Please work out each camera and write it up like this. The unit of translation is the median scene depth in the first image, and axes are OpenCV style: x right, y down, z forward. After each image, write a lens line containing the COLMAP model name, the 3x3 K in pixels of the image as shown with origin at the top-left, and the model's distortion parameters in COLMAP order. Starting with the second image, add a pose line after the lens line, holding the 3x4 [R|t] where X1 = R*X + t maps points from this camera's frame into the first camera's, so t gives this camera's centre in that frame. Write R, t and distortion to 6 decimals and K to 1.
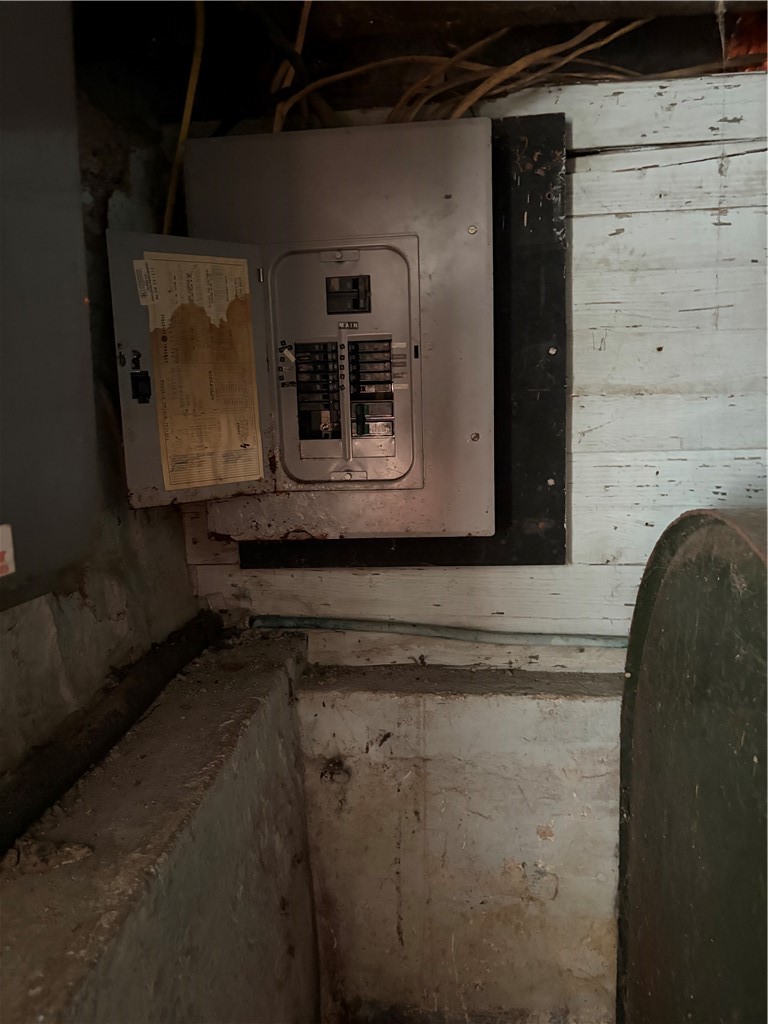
lens RADIAL K [[777.0, 0, 385.5], [0, 777.0, 513.6], [0, 0, 1]] dist [0.048520, -0.032964]
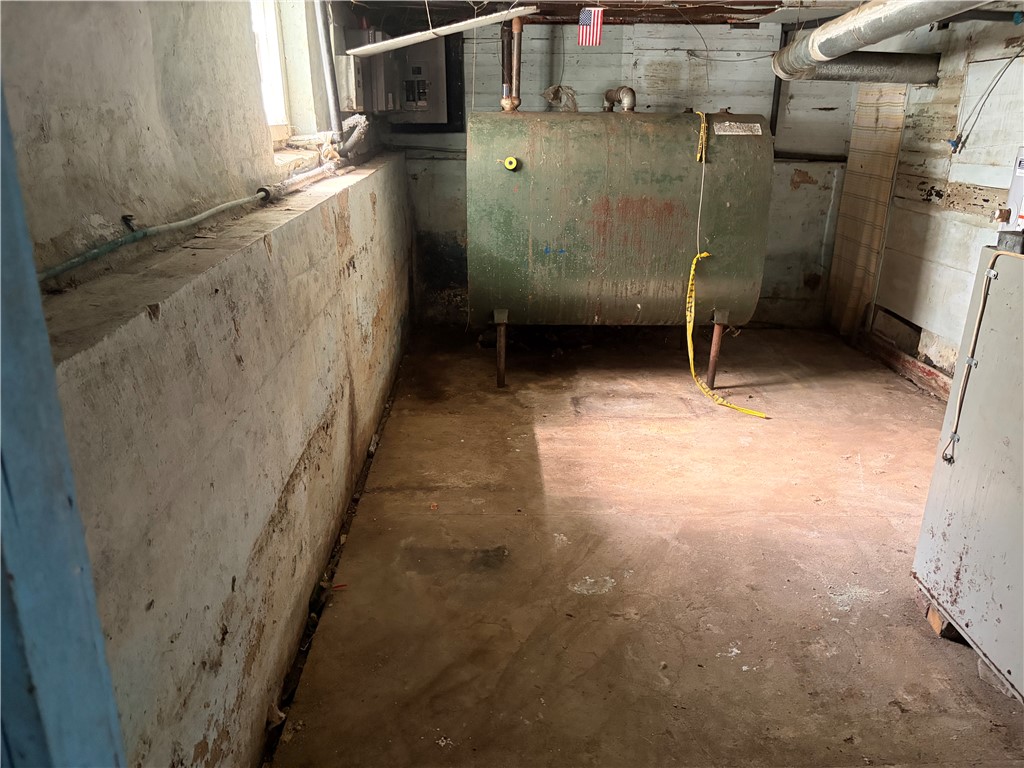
lens RADIAL K [[777.0, 0, 509.0], [0, 777.0, 380.1], [0, 0, 1]] dist [0.048520, -0.032964]
pose [[0.992942, -0.013949, 0.117781, -0.072547], [-0.008512, 0.982118, 0.188073, 0.651844], [-0.118298, -0.187748, 0.975067, -3.929665]]
